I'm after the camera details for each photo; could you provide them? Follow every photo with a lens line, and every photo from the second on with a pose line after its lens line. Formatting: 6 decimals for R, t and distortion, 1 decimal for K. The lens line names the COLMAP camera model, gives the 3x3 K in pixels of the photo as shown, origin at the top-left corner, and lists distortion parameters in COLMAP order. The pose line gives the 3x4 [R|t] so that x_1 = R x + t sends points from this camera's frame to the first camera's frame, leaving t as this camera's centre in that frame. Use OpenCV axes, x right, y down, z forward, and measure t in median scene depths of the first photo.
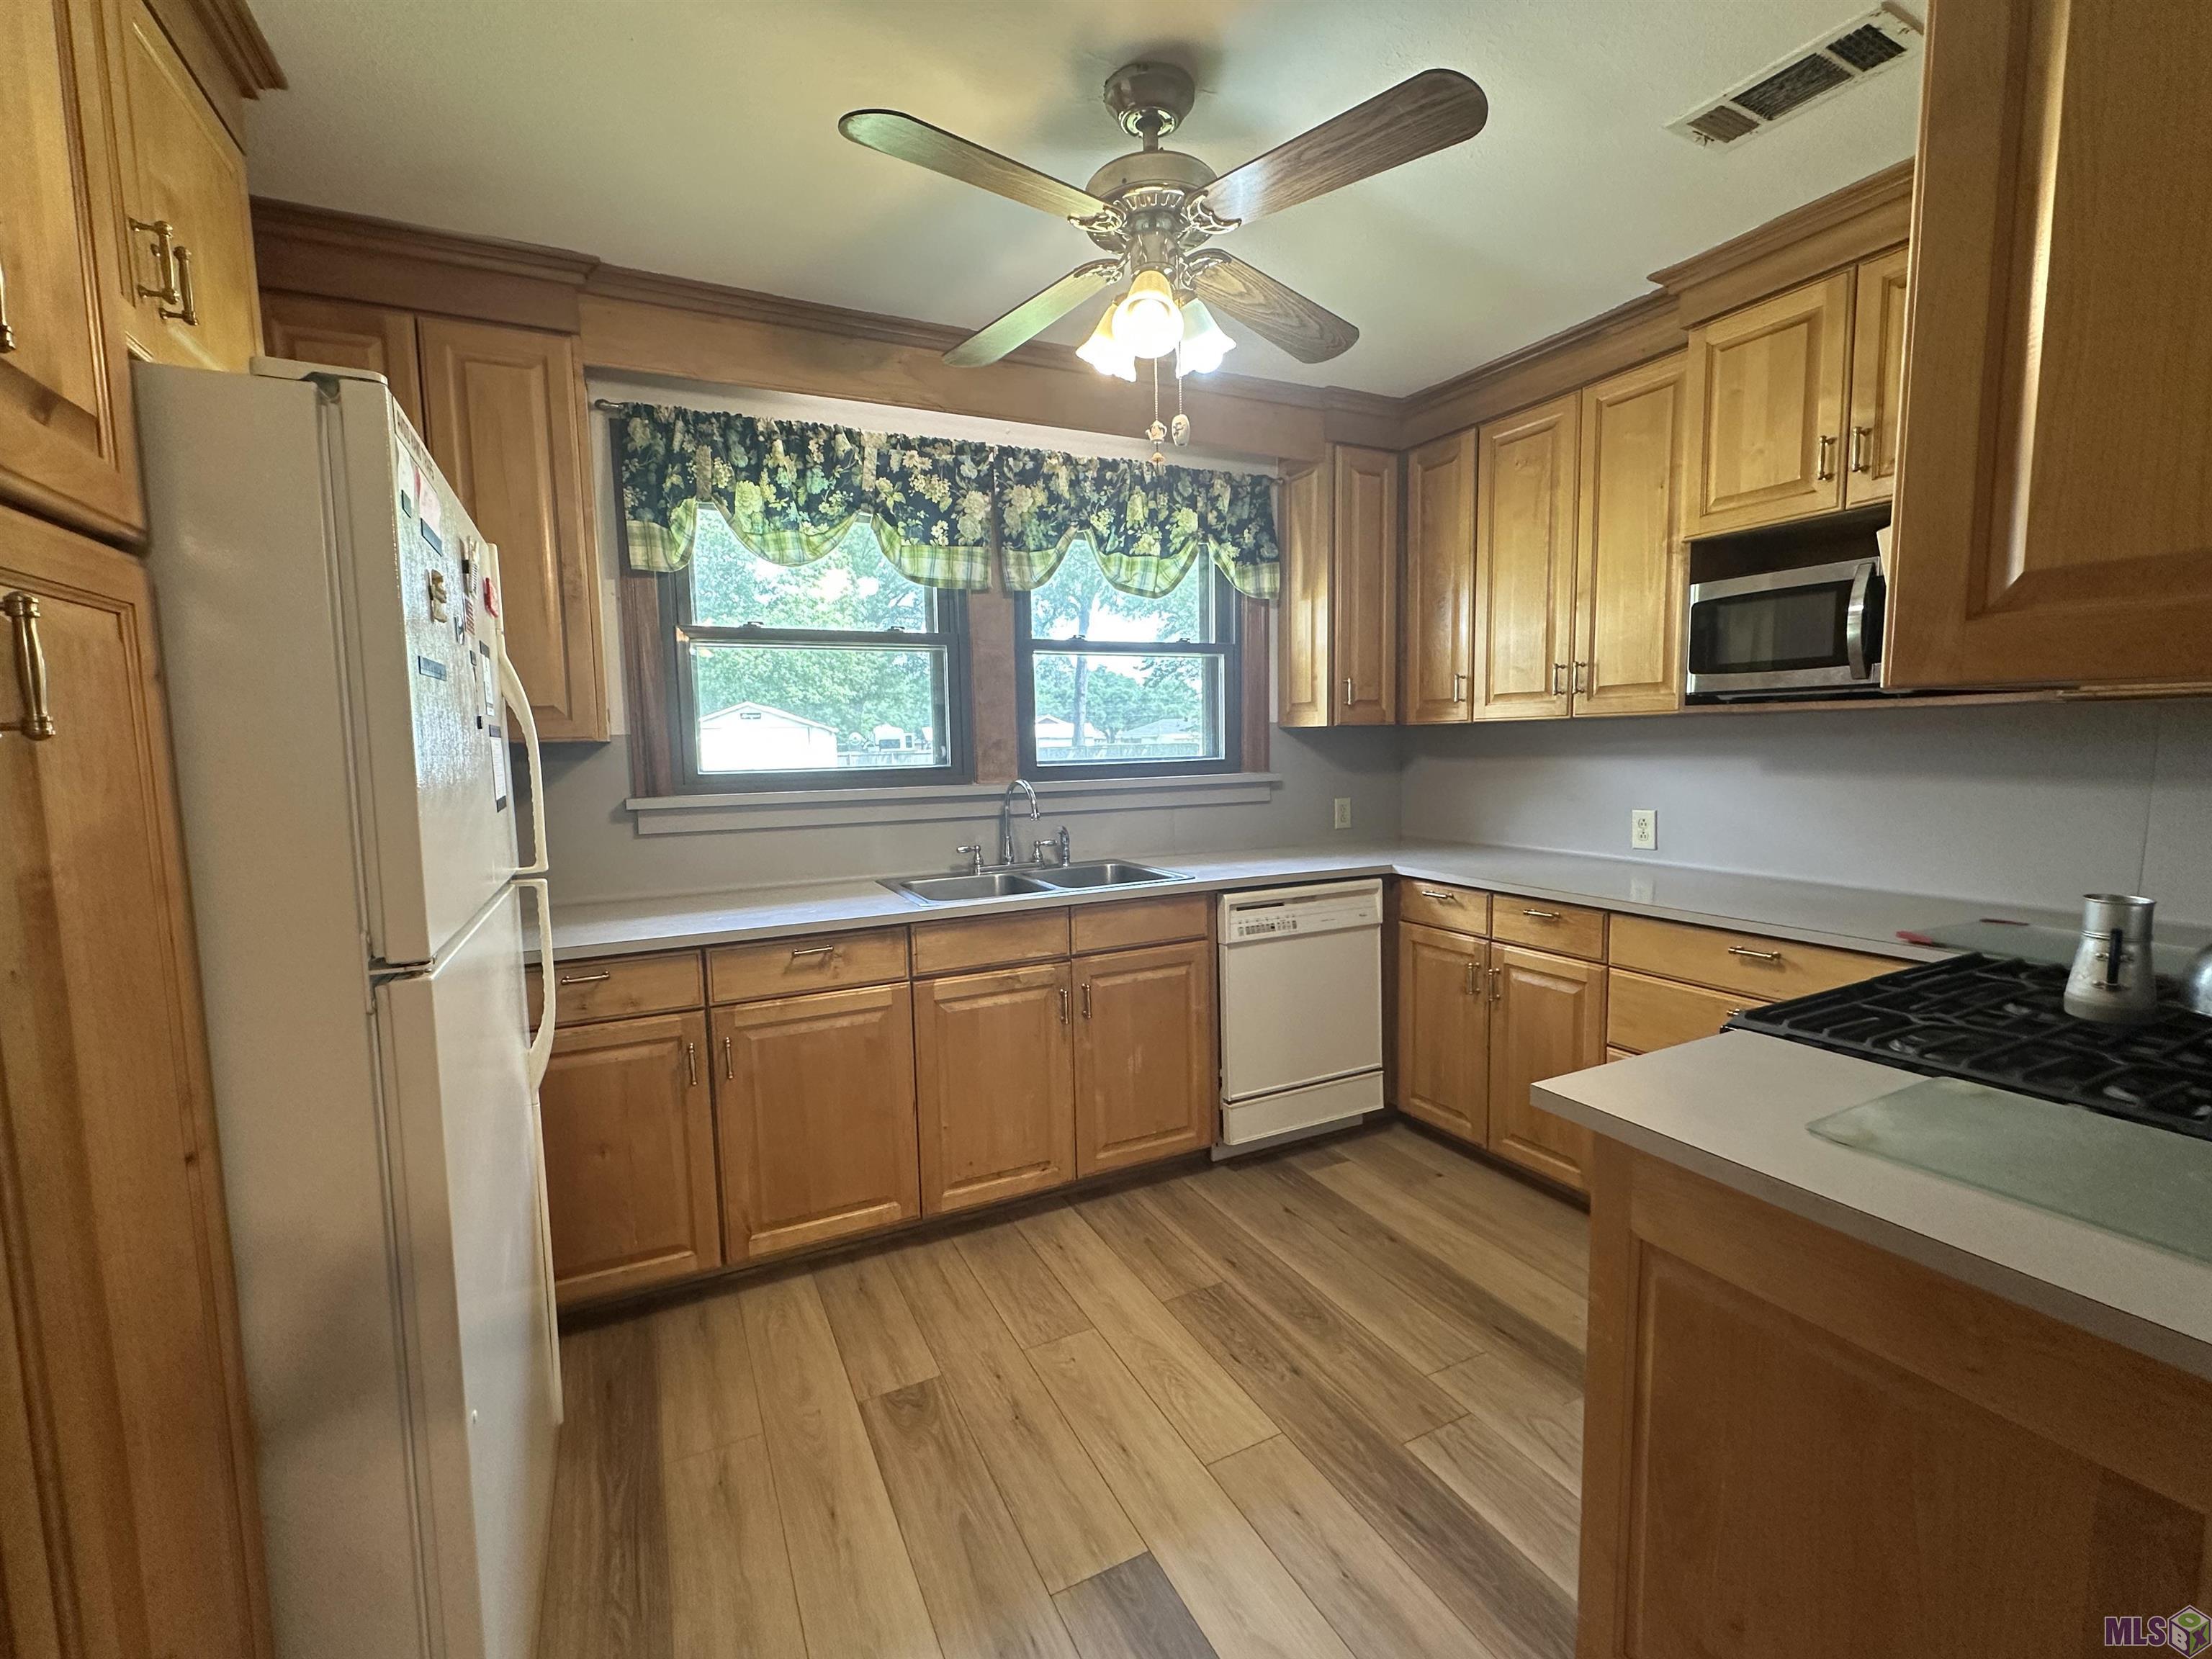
lens RADIAL K [[953.8, 0, 1109.1], [0, 953.8, 829.5], [0, 0, 1]] dist [-0.000203, 0.000164]
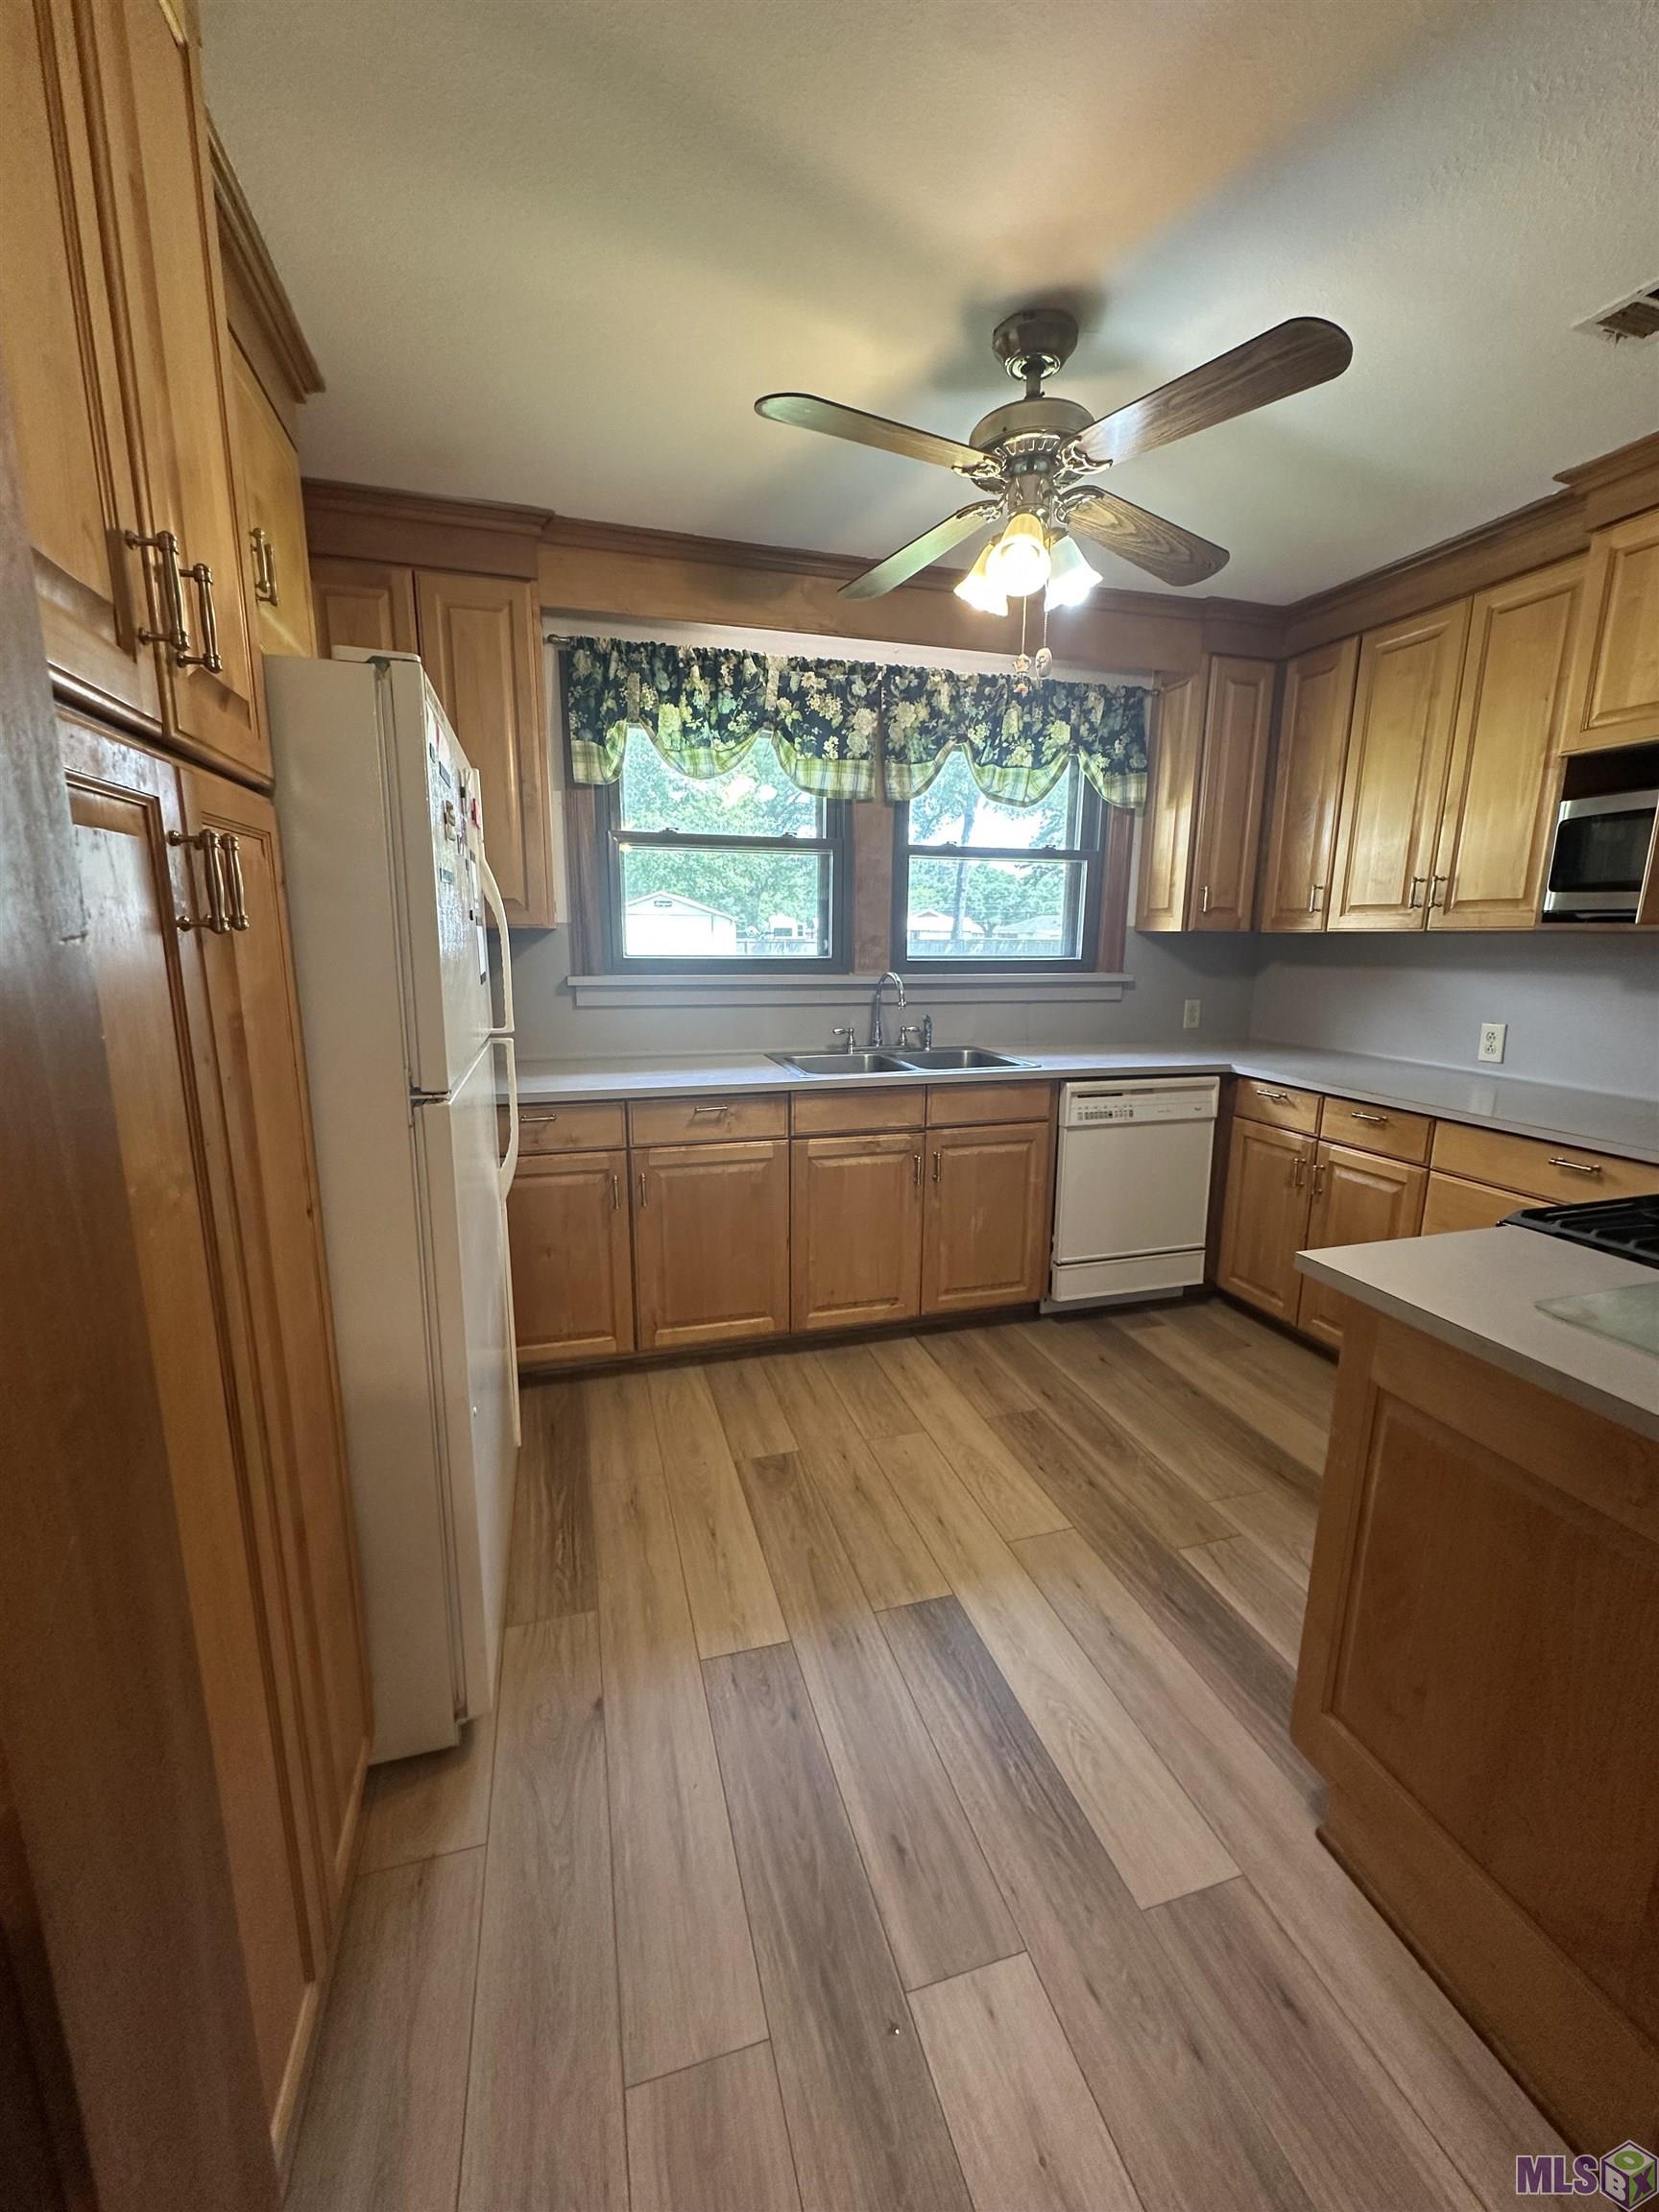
lens RADIAL K [[879.2, 0, 829.5], [0, 879.2, 1106.0], [0, 0, 1]] dist [-0.000386, -0.000185]
pose [[0.984613, 0.061137, -0.163707, 0.019380], [-0.044211, 0.993477, 0.105111, -0.000446], [0.169065, -0.096256, 0.980893, -0.067188]]
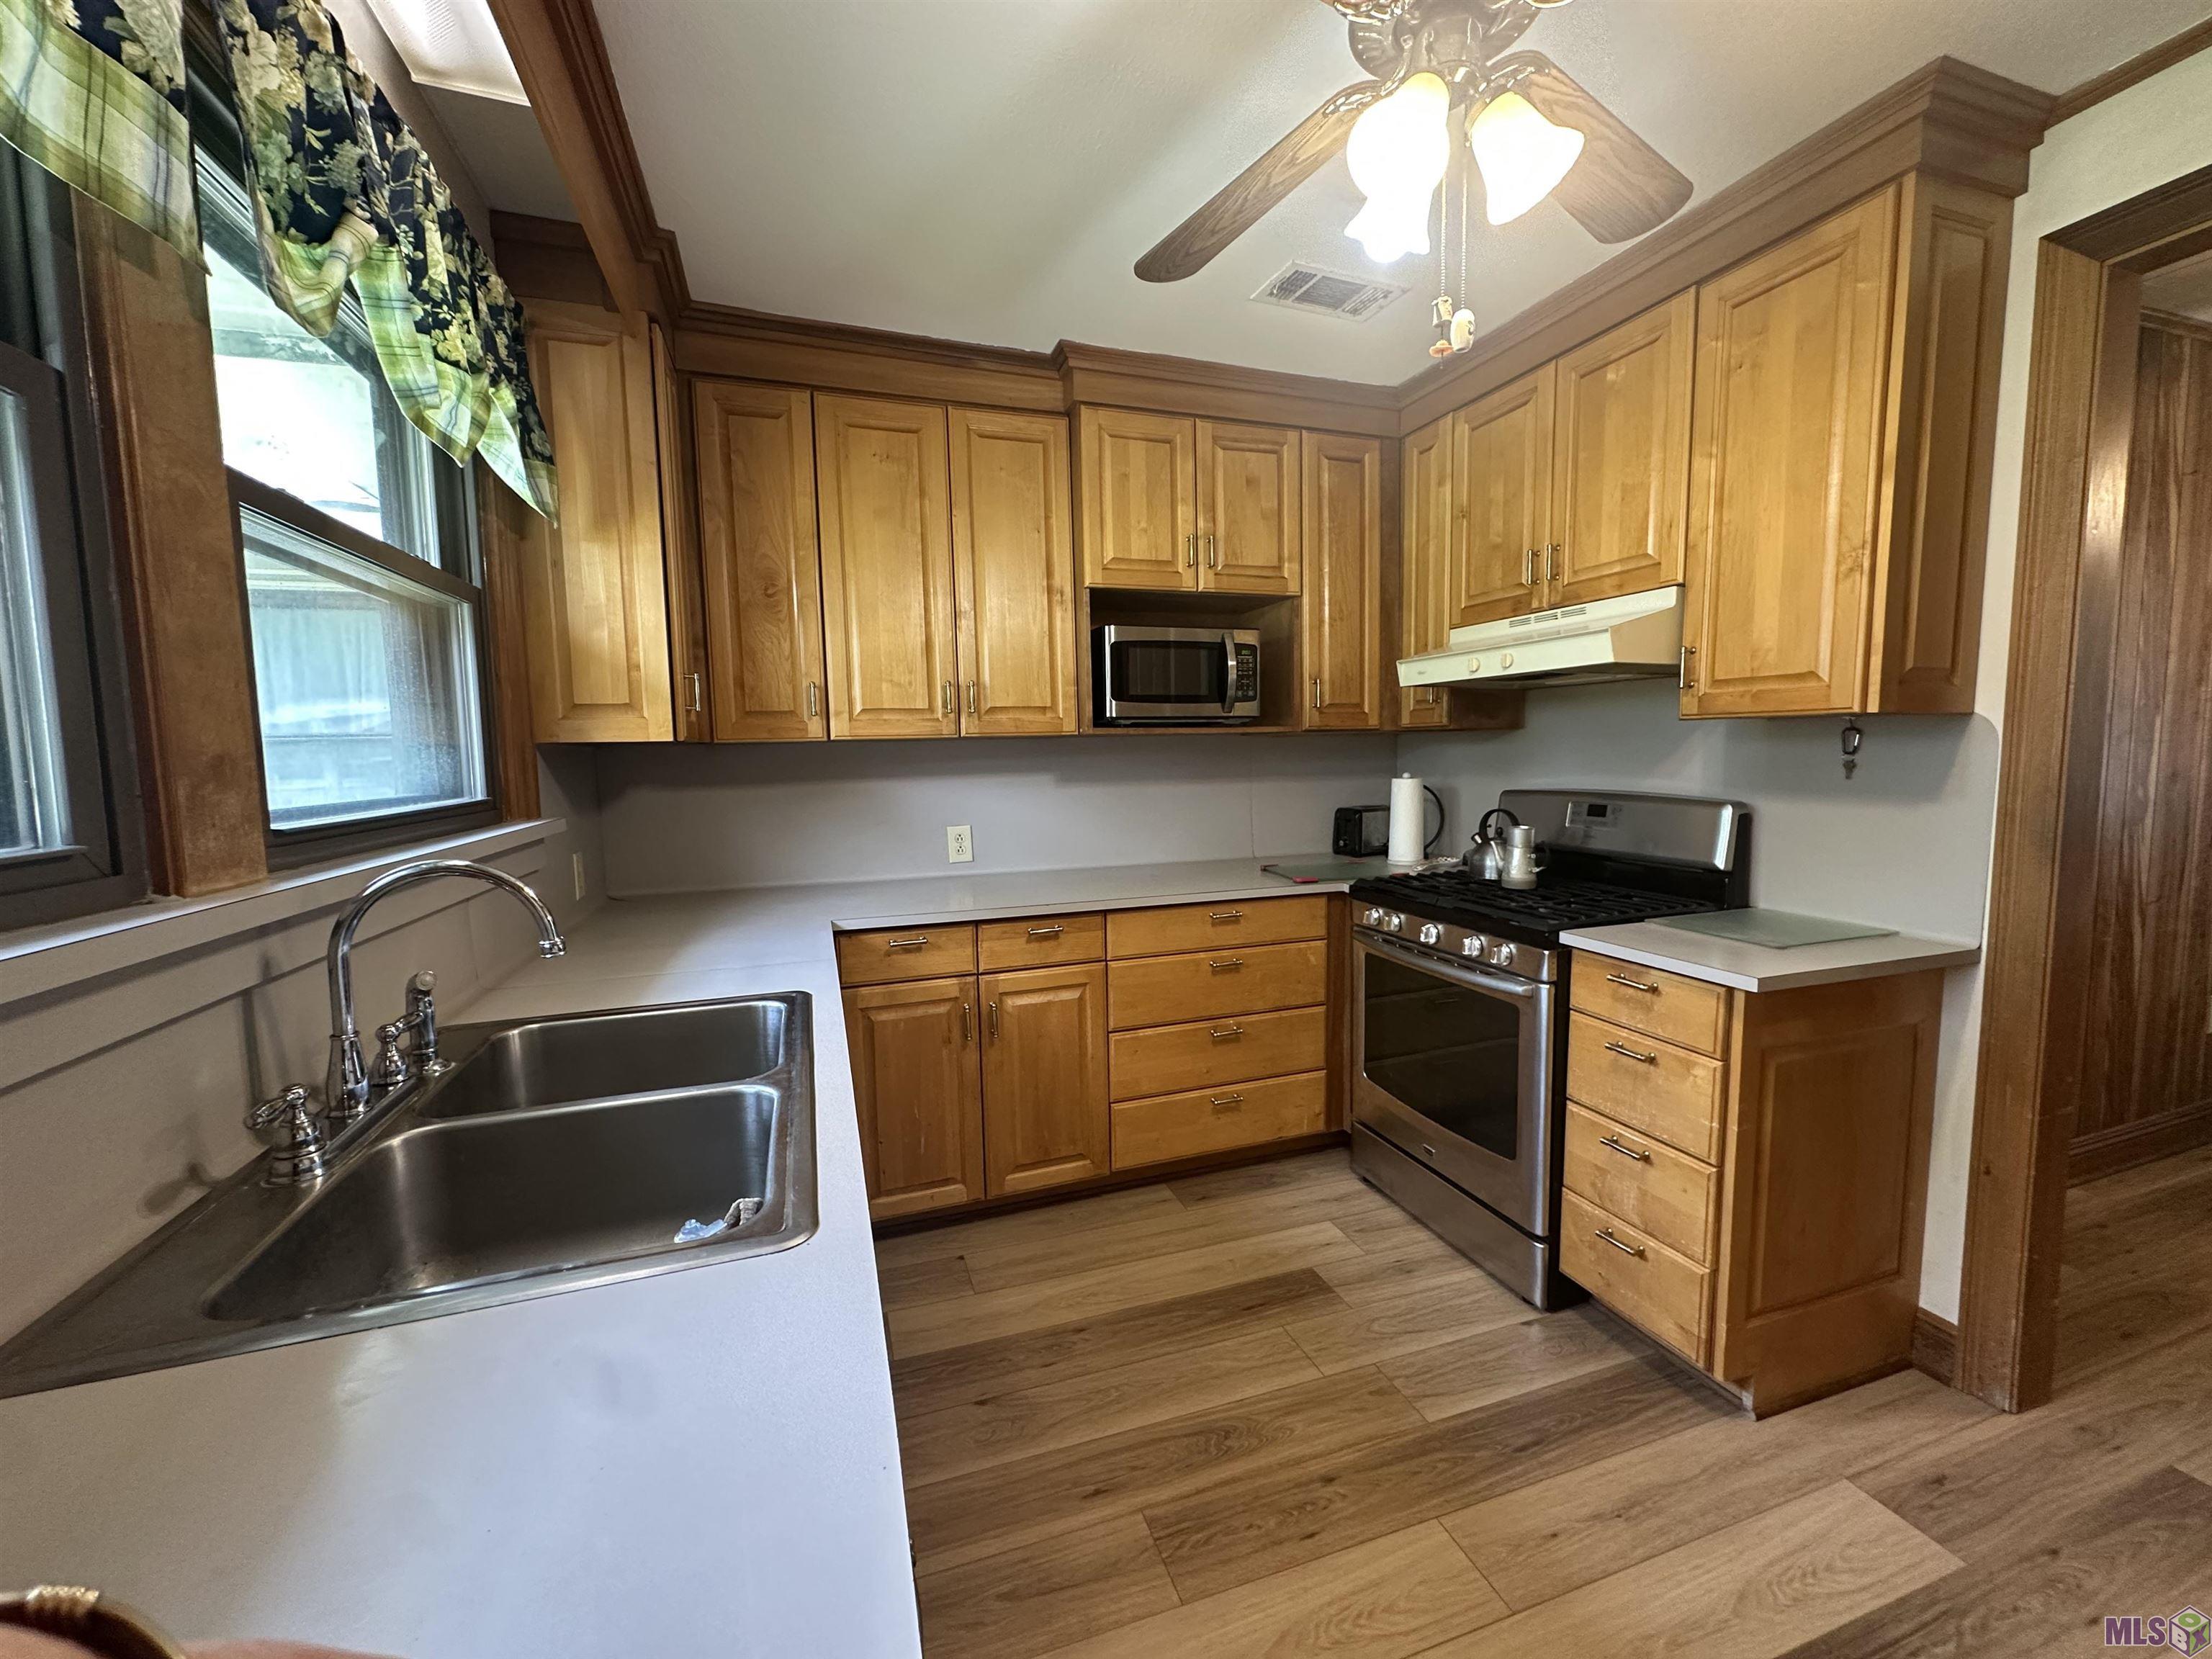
lens RADIAL K [[879.2, 0, 1108.0], [0, 879.2, 828.9], [0, 0, 1]] dist [-0.000386, -0.000185]
pose [[0.136491, -0.073415, 0.987917, -0.453605], [0.111539, 0.992048, 0.058312, -0.065370], [-0.984342, 0.102232, 0.143595, 0.811708]]
